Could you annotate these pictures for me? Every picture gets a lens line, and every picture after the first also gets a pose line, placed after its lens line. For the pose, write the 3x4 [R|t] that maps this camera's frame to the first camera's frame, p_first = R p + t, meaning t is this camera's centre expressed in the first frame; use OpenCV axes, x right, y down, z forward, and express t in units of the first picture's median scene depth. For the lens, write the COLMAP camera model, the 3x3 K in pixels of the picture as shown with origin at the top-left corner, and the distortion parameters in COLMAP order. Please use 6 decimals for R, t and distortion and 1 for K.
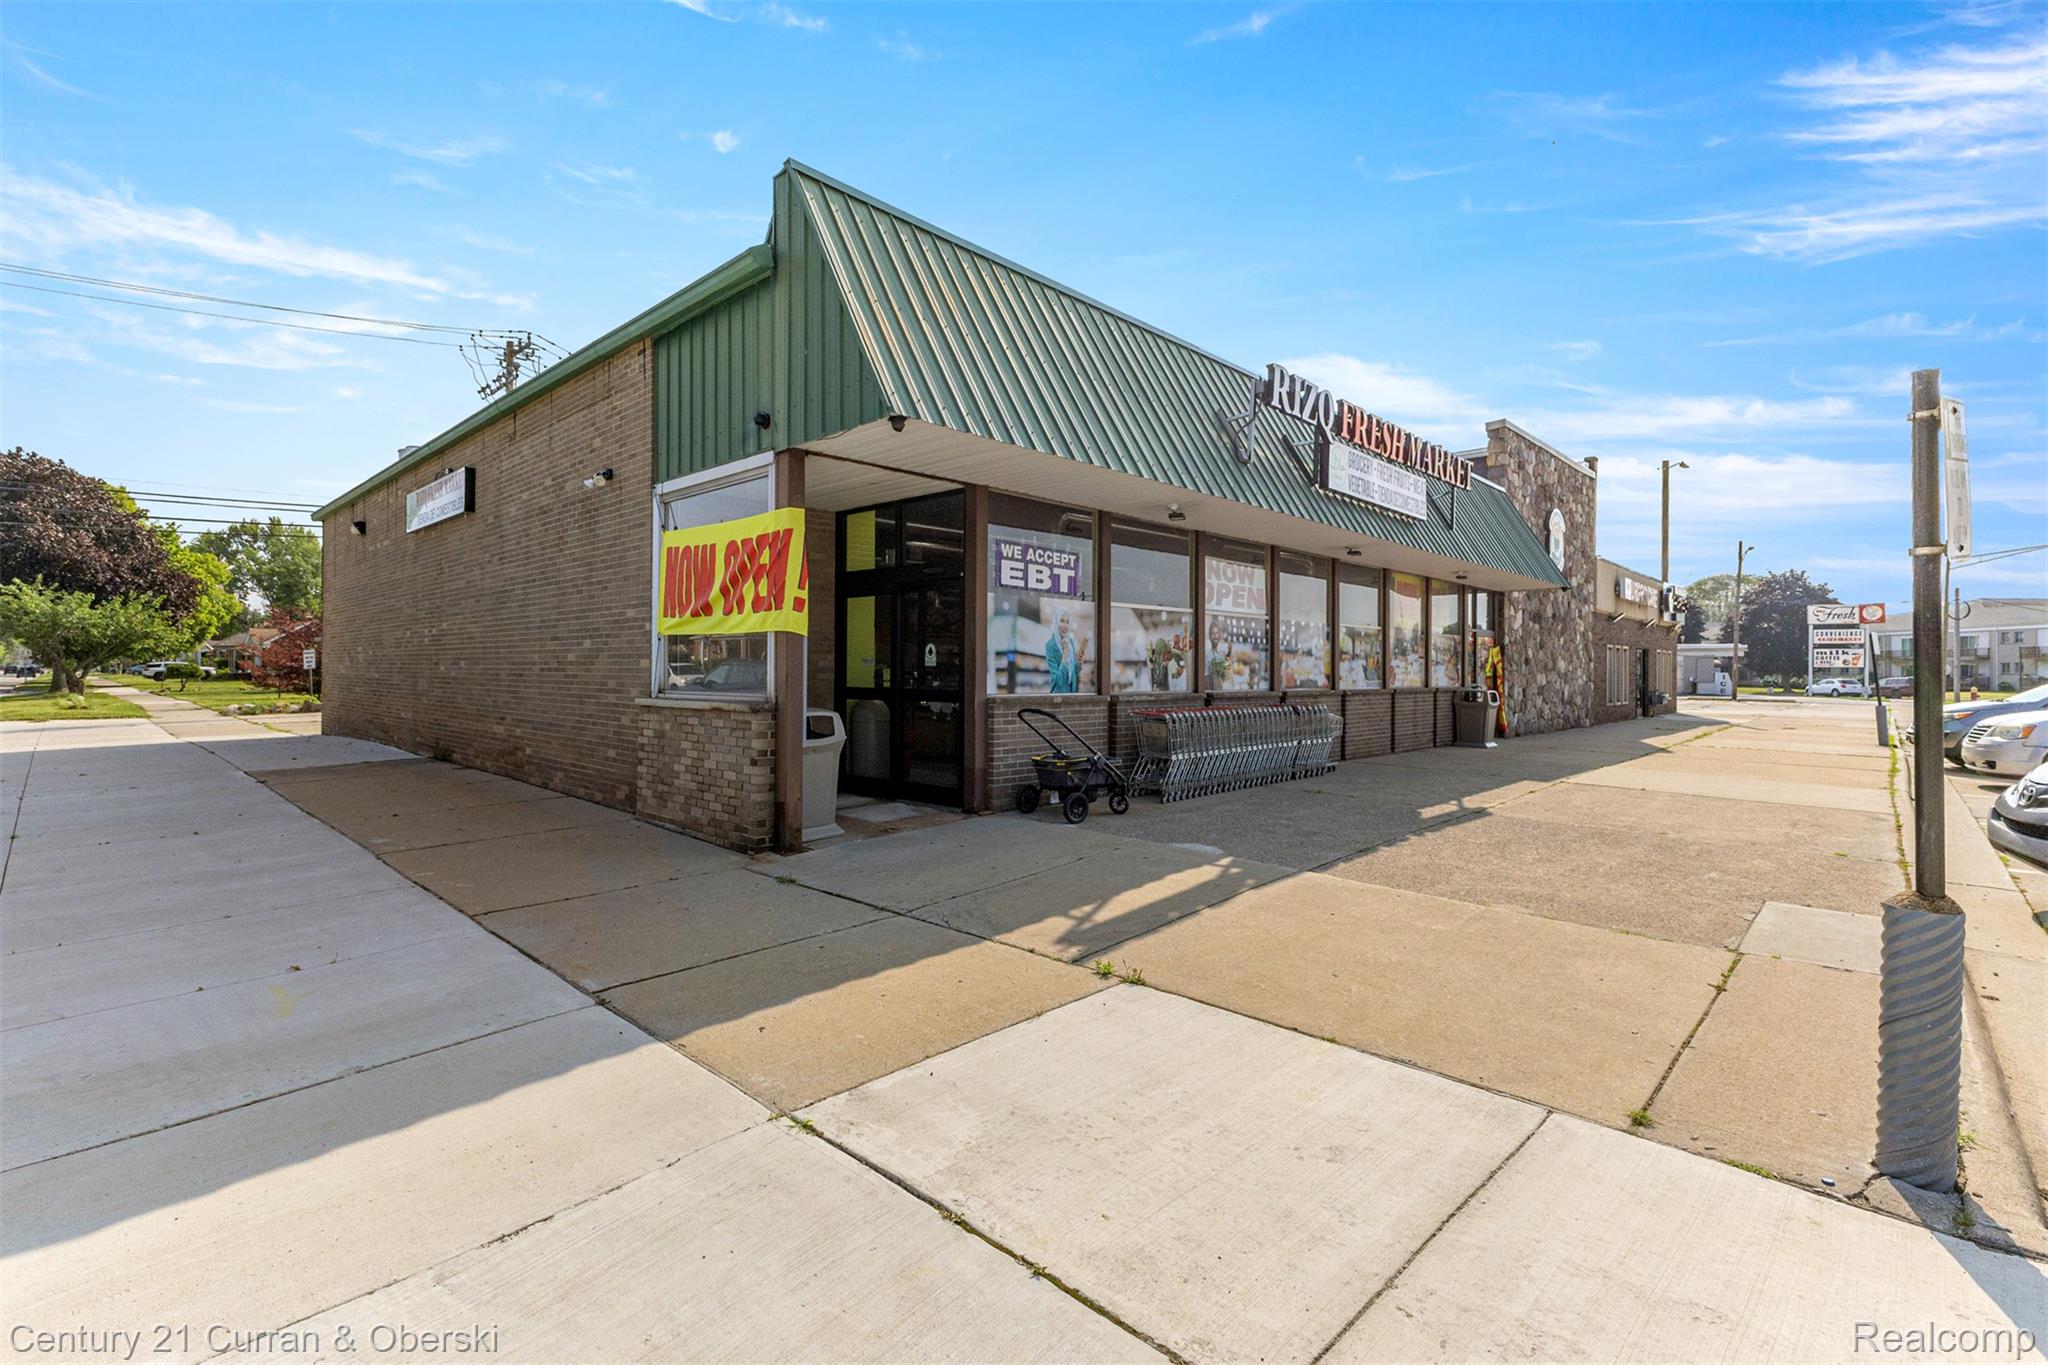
lens RADIAL K [[885.3, 0, 1018.9], [0, 885.3, 637.8], [0, 0, 1]] dist [0.008063, -0.001150]
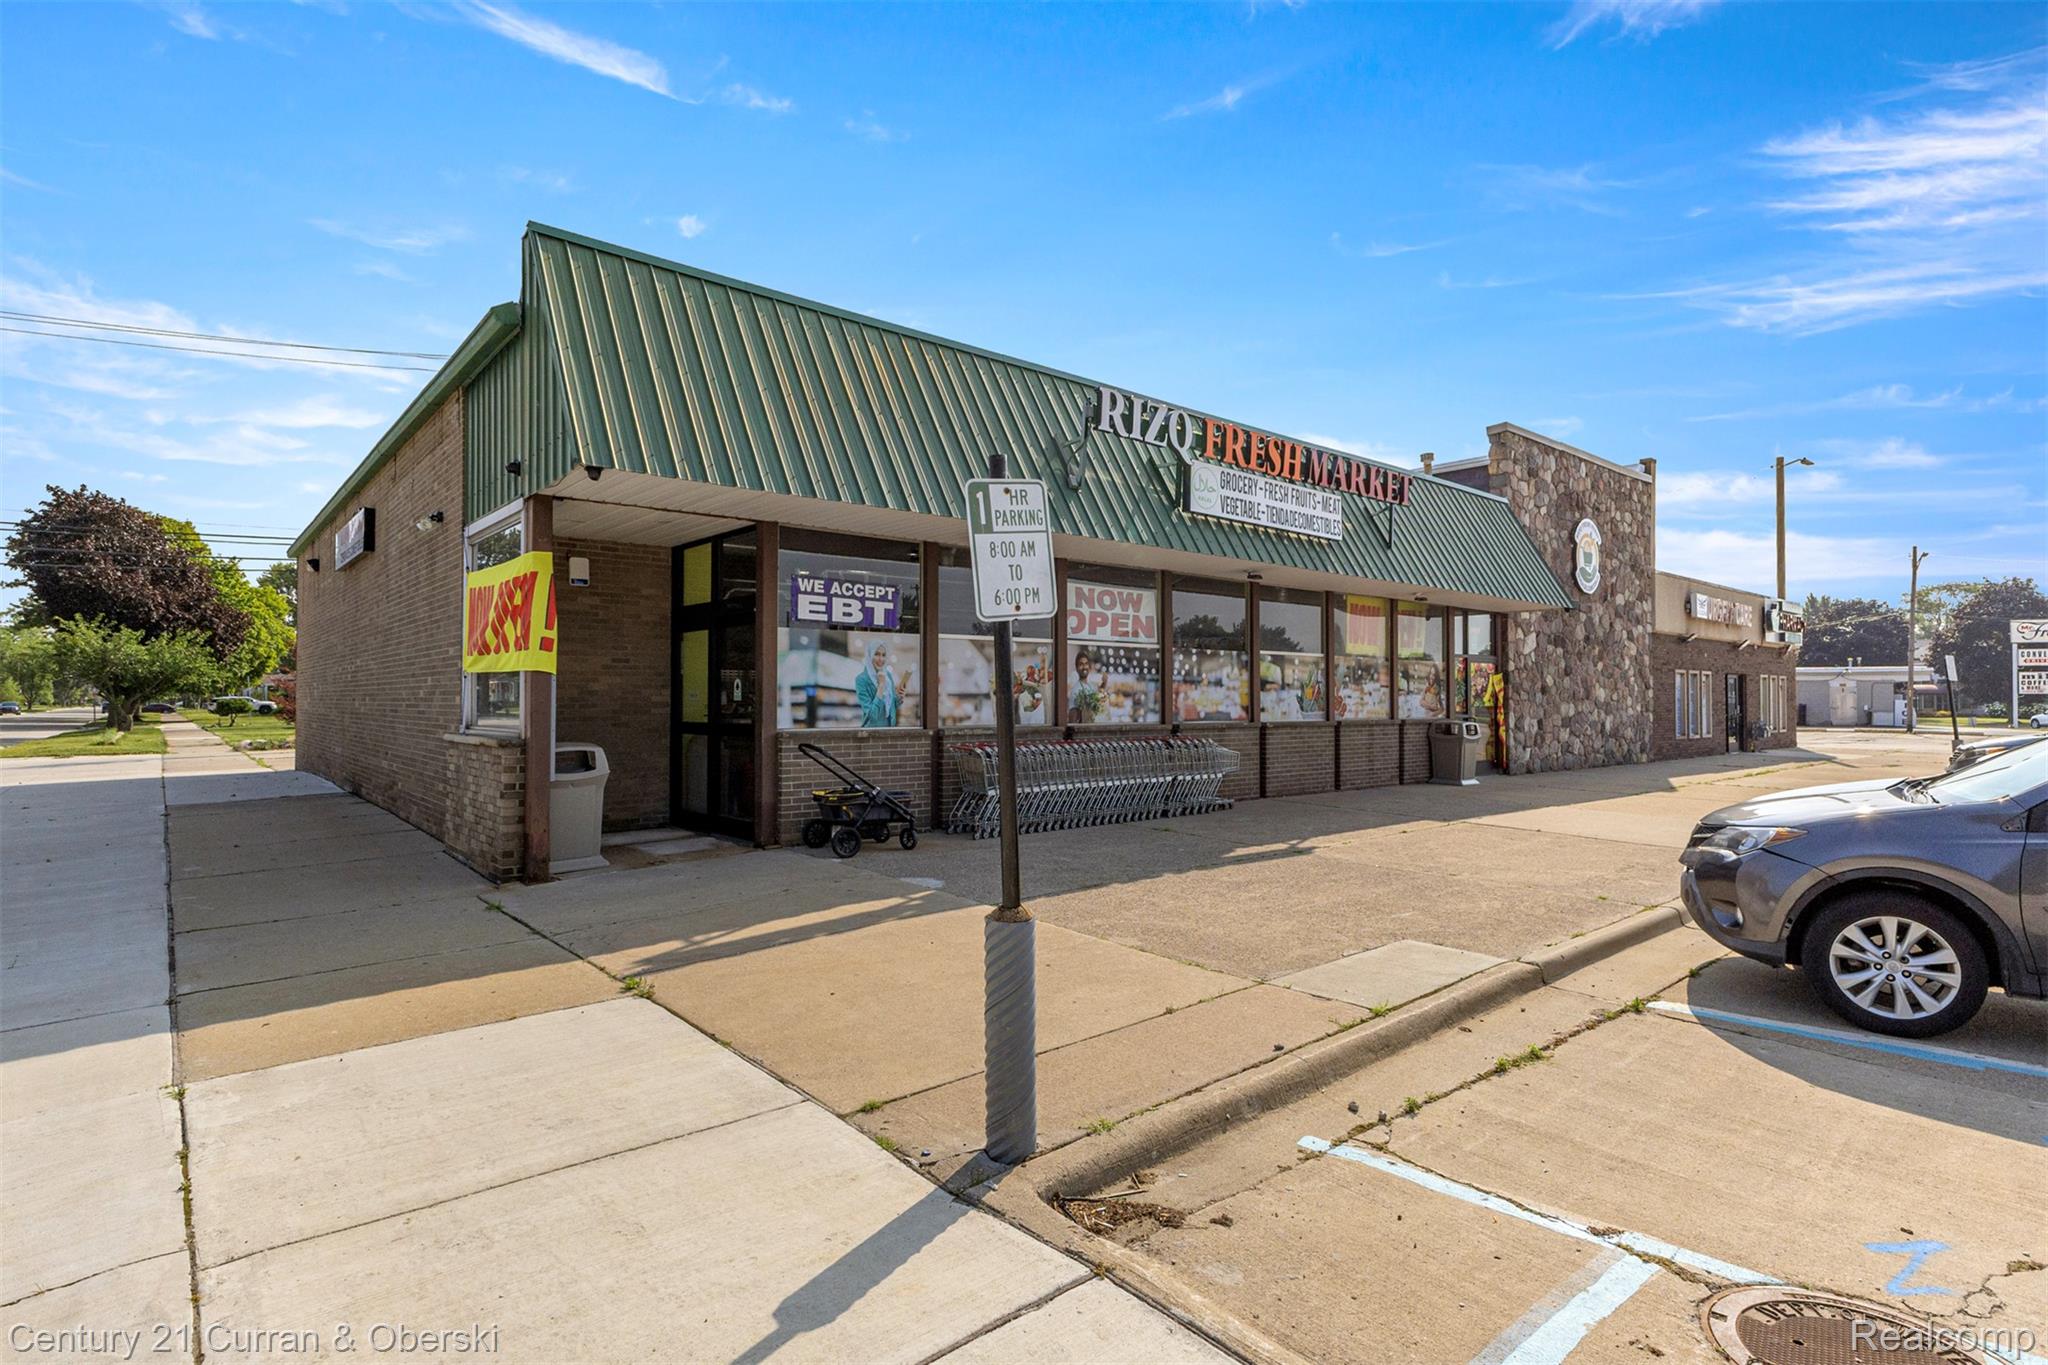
lens RADIAL K [[964.5, 0, 992.6], [0, 964.5, 647.6], [0, 0, 1]] dist [0.005535, 0.000192]
pose [[0.995949, -0.010137, -0.089346, 0.264707], [0.008436, 0.999776, -0.019390, -0.004348], [0.089522, 0.018558, 0.995812, -0.058597]]
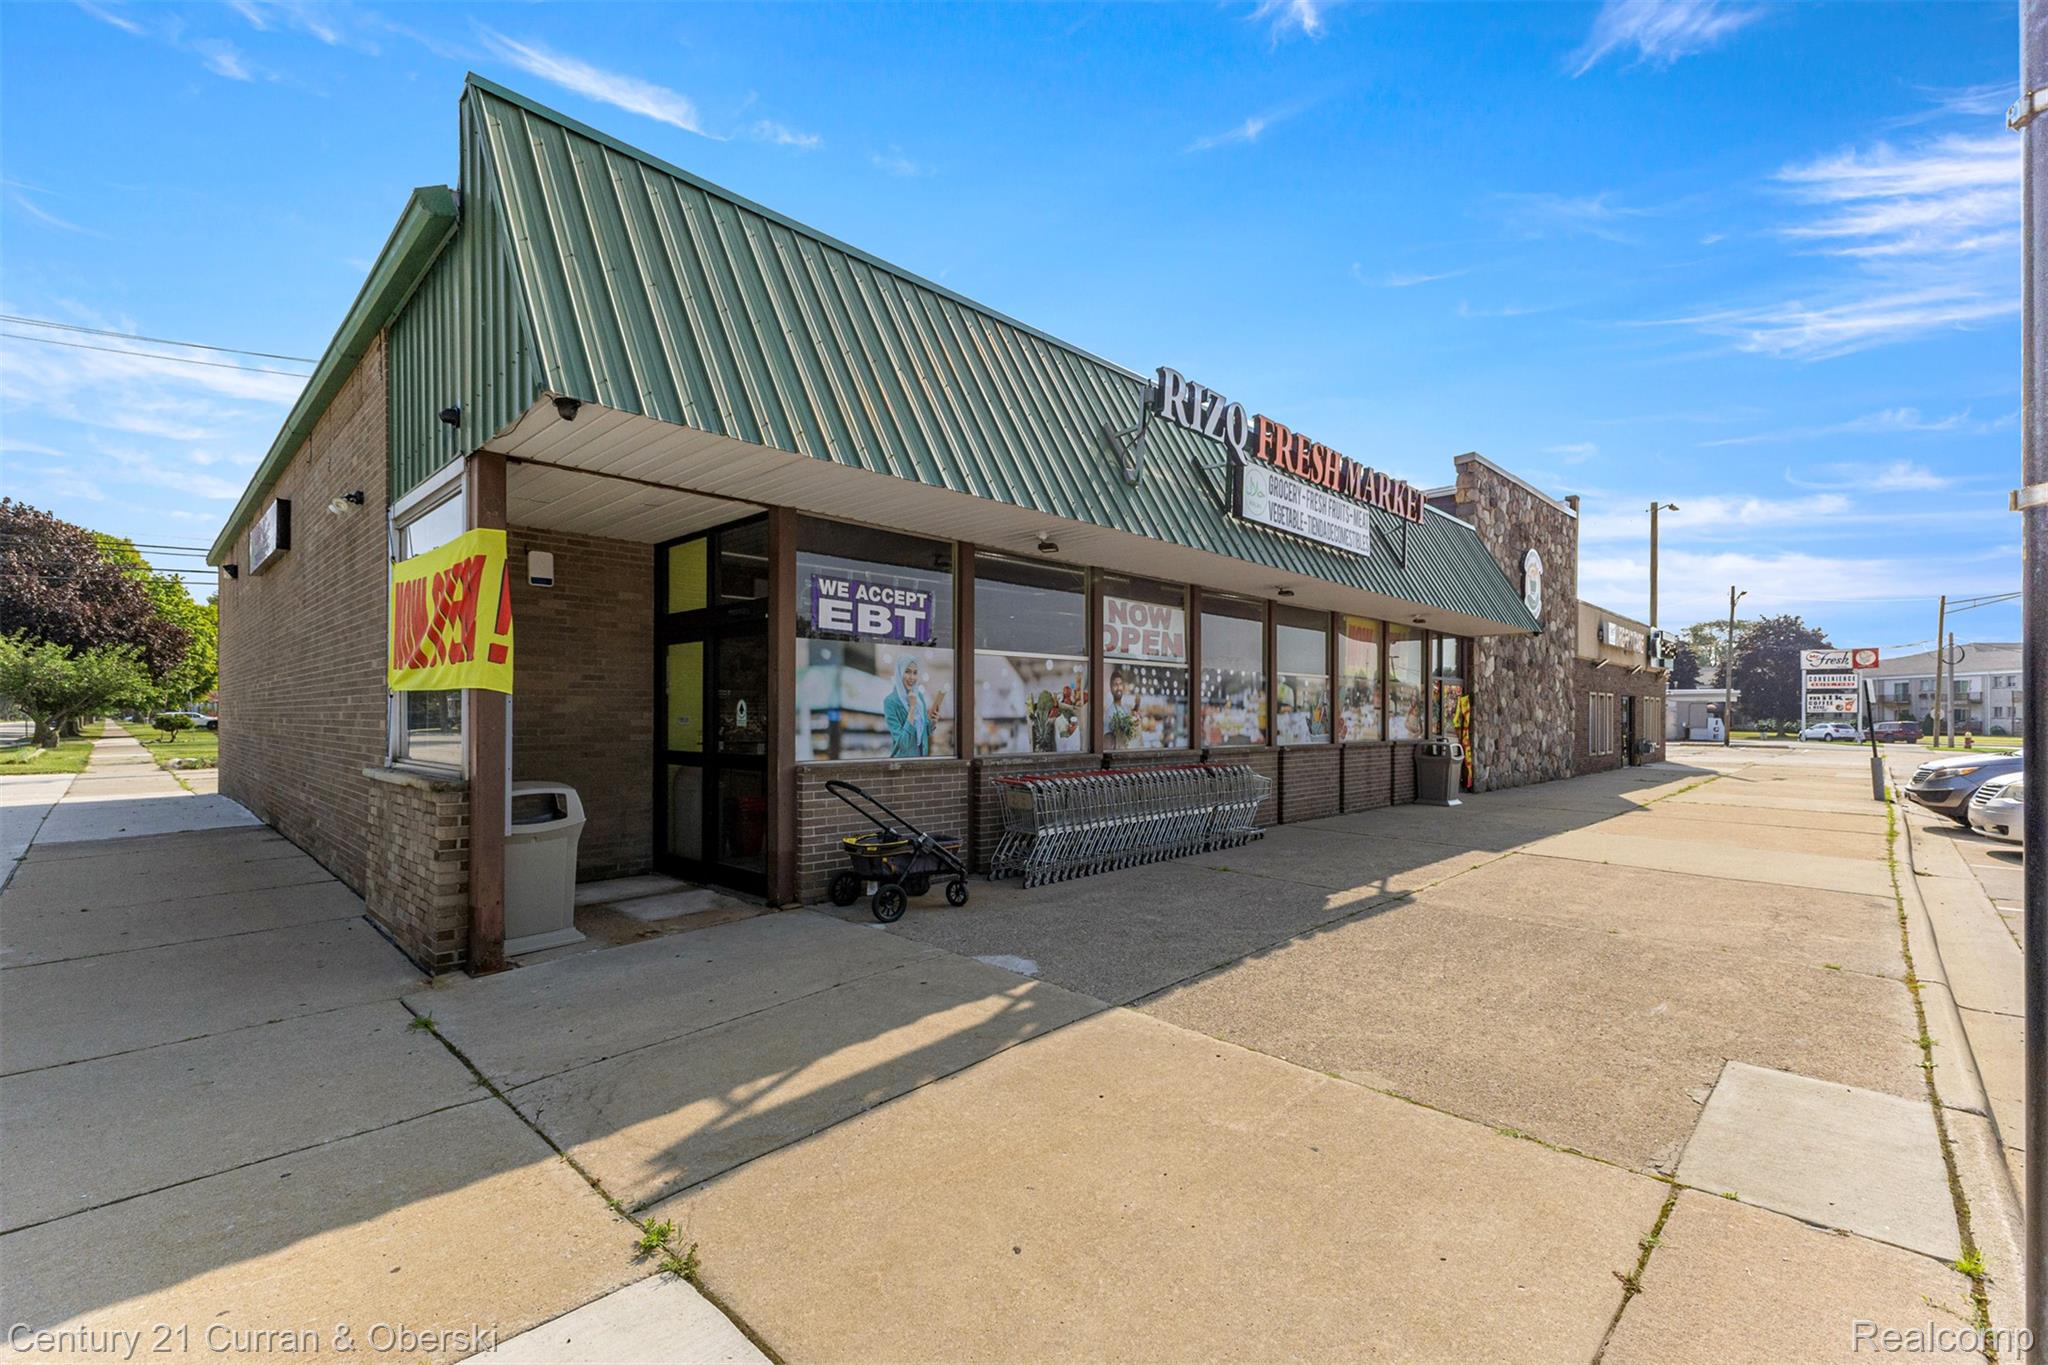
lens RADIAL K [[885.3, 0, 1013.8], [0, 885.3, 687.9], [0, 0, 1]] dist [0.008063, -0.001150]
pose [[0.999992, -0.003795, 0.000975, 0.143855], [0.003792, 0.999990, 0.002391, -0.004932], [-0.000984, -0.002387, 0.999997, 0.154286]]
